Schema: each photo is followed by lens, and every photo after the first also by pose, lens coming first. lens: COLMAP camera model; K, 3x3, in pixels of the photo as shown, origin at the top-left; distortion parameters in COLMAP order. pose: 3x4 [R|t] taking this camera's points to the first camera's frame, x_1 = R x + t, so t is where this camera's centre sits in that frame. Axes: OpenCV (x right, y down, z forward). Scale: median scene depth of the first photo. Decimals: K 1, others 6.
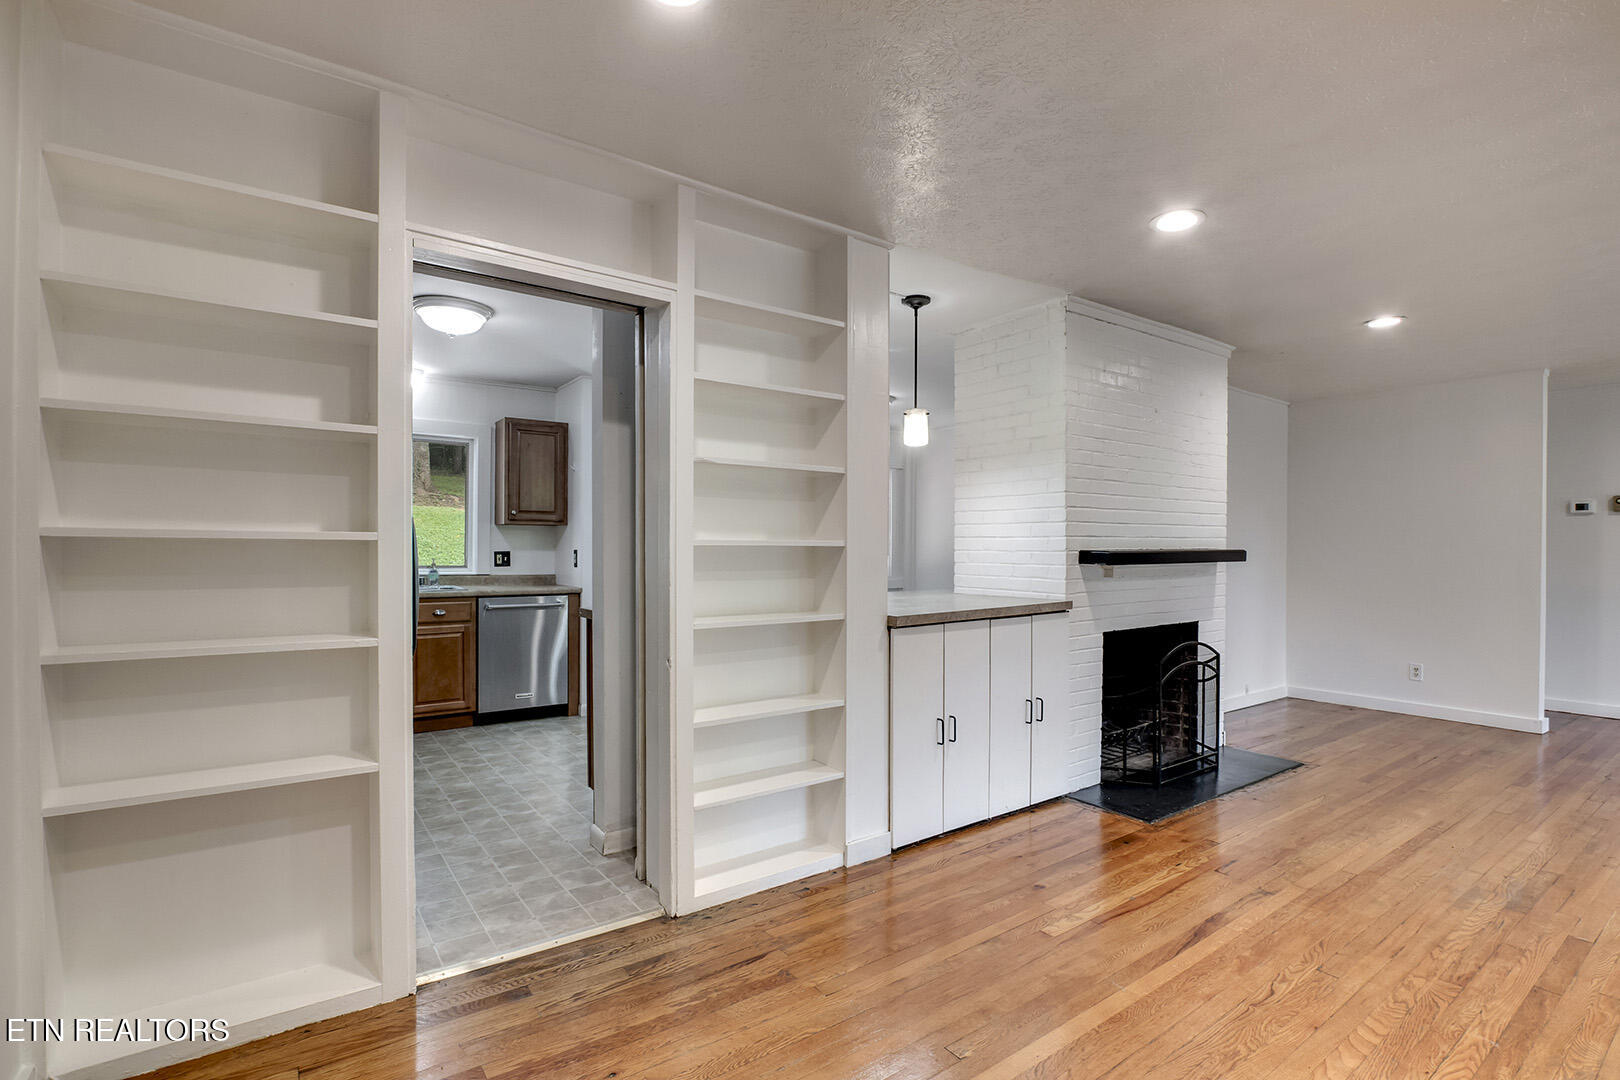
lens RADIAL K [[763.7, 0, 815.2], [0, 763.7, 548.4], [0, 0, 1]] dist [-0.013755, -0.000243]
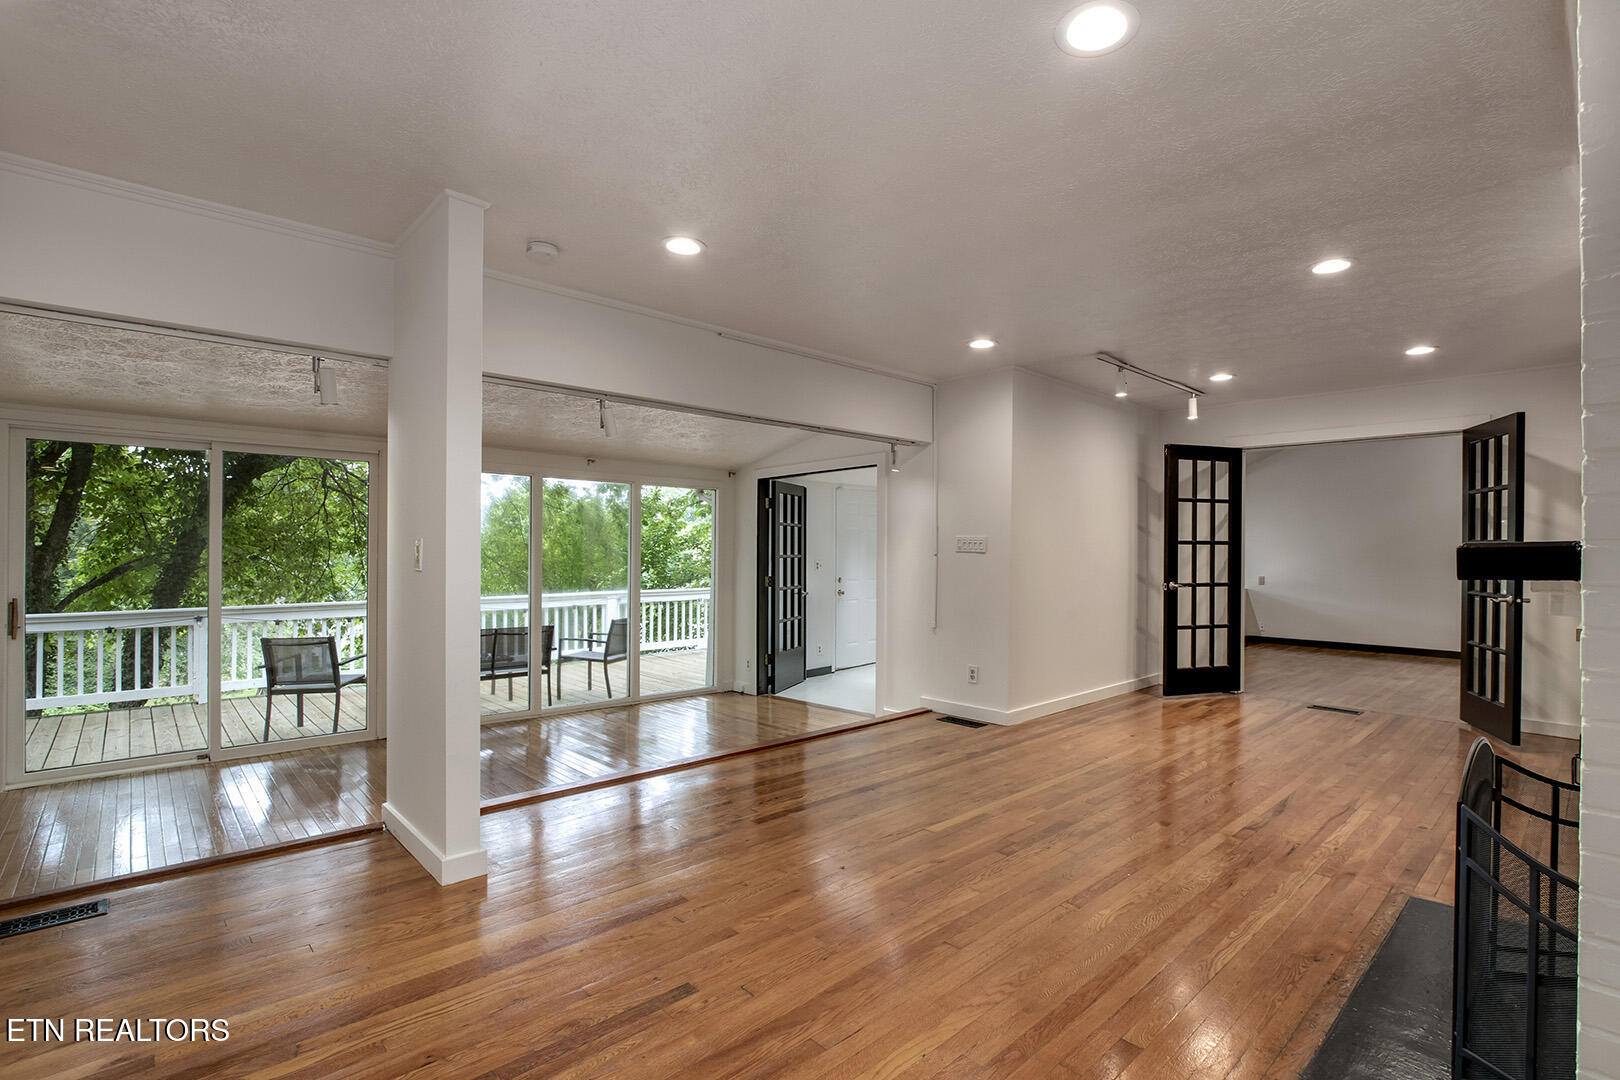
lens RADIAL K [[763.7, 0, 806.0], [0, 763.7, 547.1], [0, 0, 1]] dist [-0.013755, -0.000243]
pose [[-0.993011, -0.010196, -0.117584, 1.383198], [-0.010408, 0.999945, 0.001189, 0.004051], [0.117565, 0.002405, -0.993062, 2.025876]]
